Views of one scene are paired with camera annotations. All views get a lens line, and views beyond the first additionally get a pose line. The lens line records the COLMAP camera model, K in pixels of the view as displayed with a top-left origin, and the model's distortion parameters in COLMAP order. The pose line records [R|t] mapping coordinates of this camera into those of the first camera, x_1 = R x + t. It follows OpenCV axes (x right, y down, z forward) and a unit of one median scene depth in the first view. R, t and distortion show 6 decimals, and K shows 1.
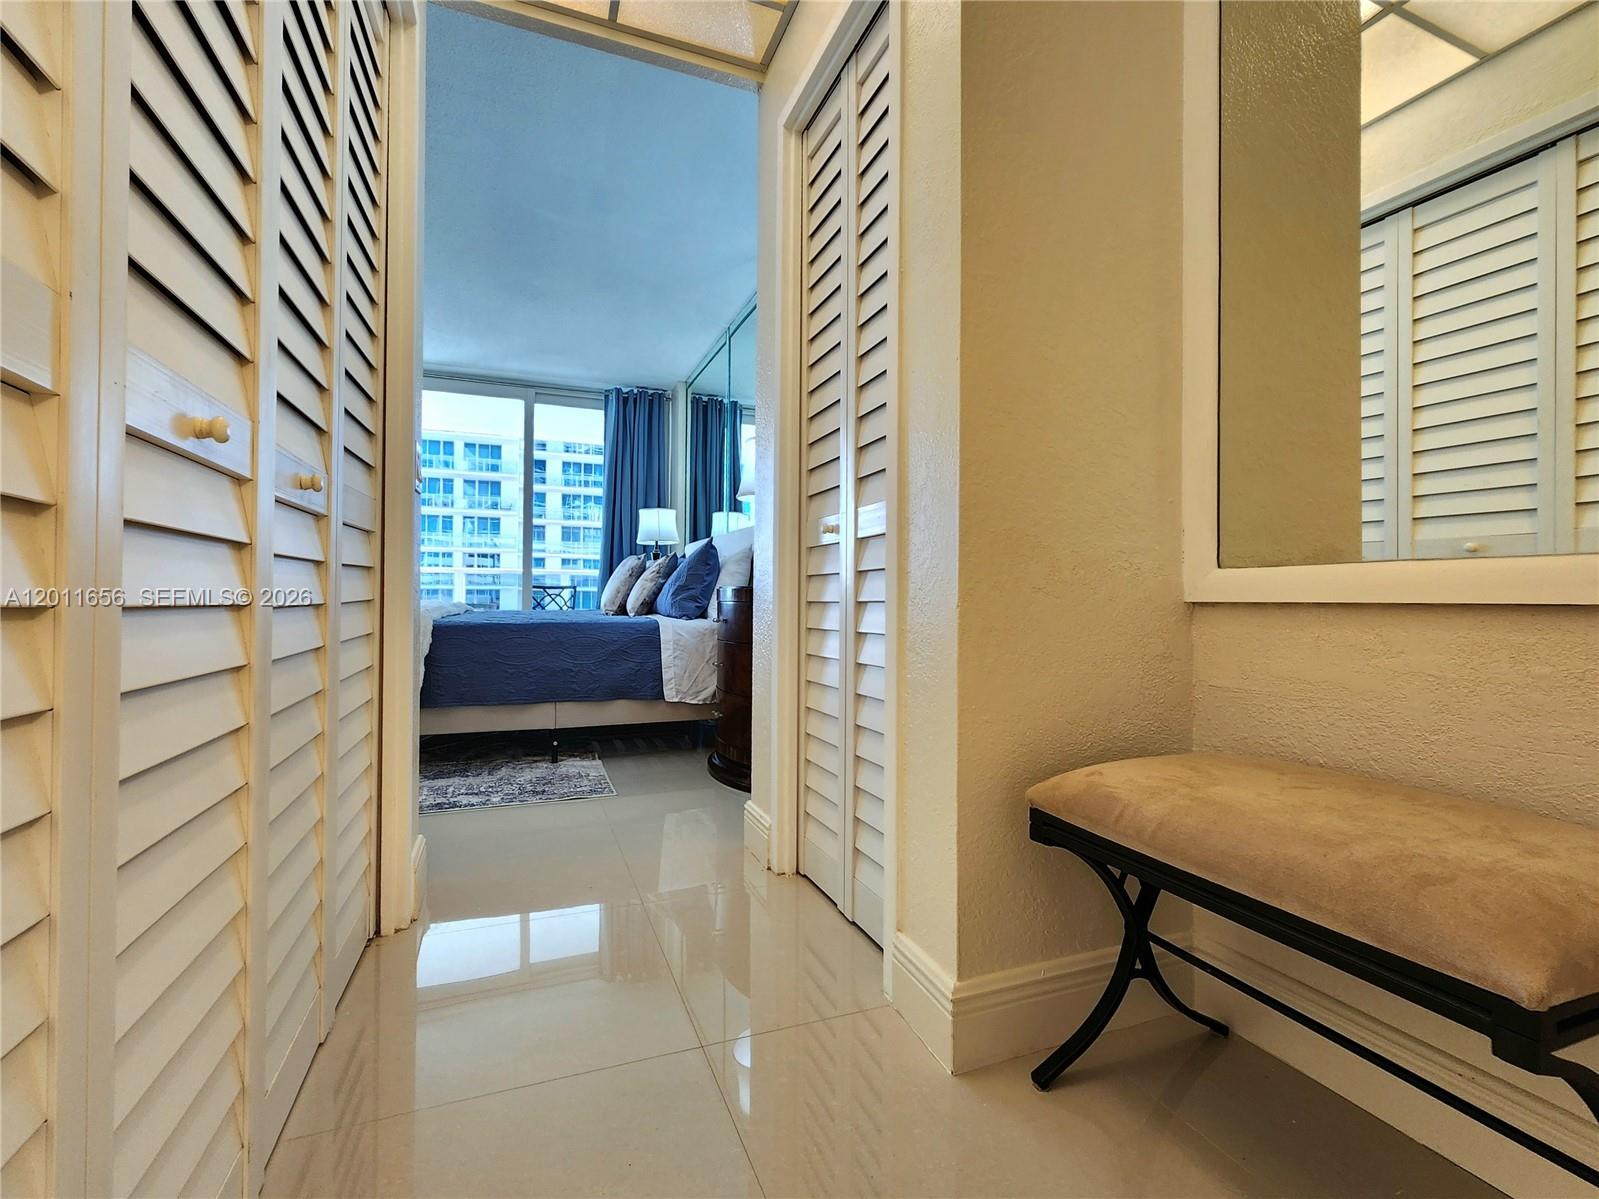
lens RADIAL K [[672.1, 0, 805.8], [0, 672.1, 588.3], [0, 0, 1]] dist [-0.001081, 0.000396]
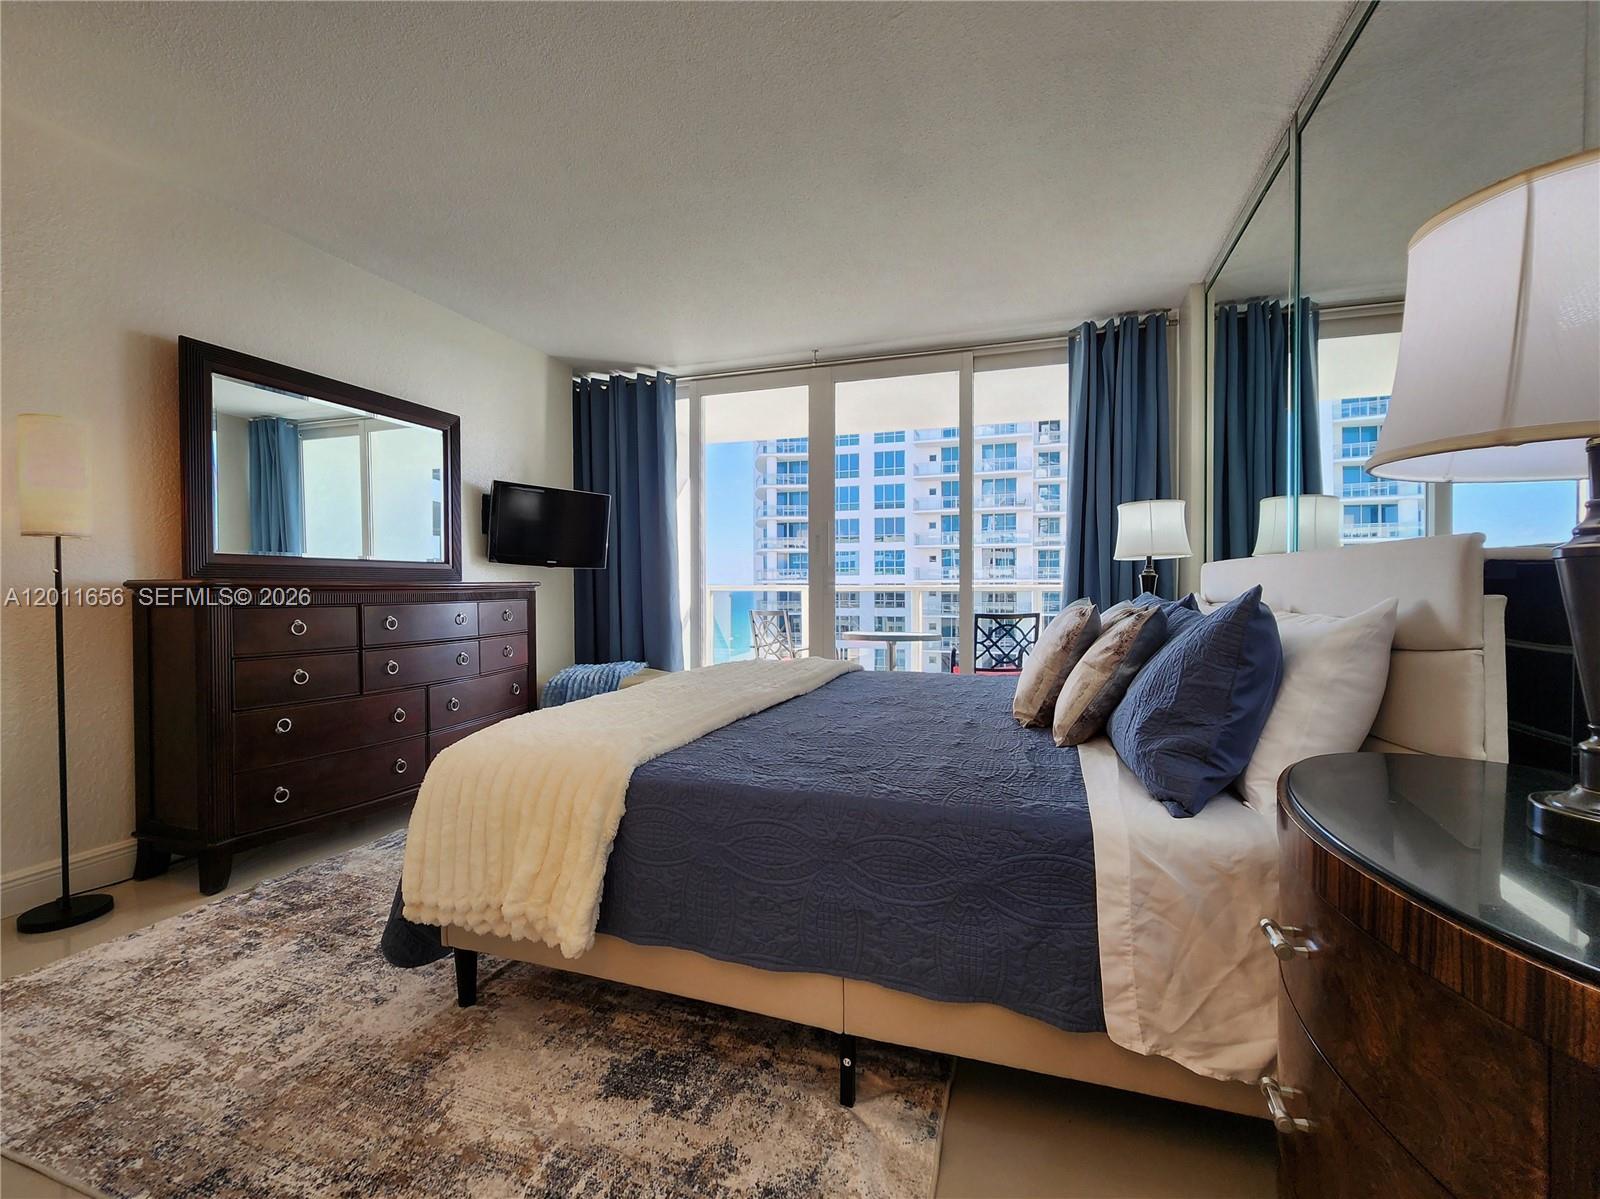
lens RADIAL K [[672.5, 0, 806.3], [0, 672.5, 588.3], [0, 0, 1]] dist [-0.001081, 0.000396]
pose [[0.744236, -0.005012, -0.667897, -0.054283], [0.013788, 0.999874, 0.007861, -0.055012], [0.667774, -0.015059, 0.744212, 0.392007]]
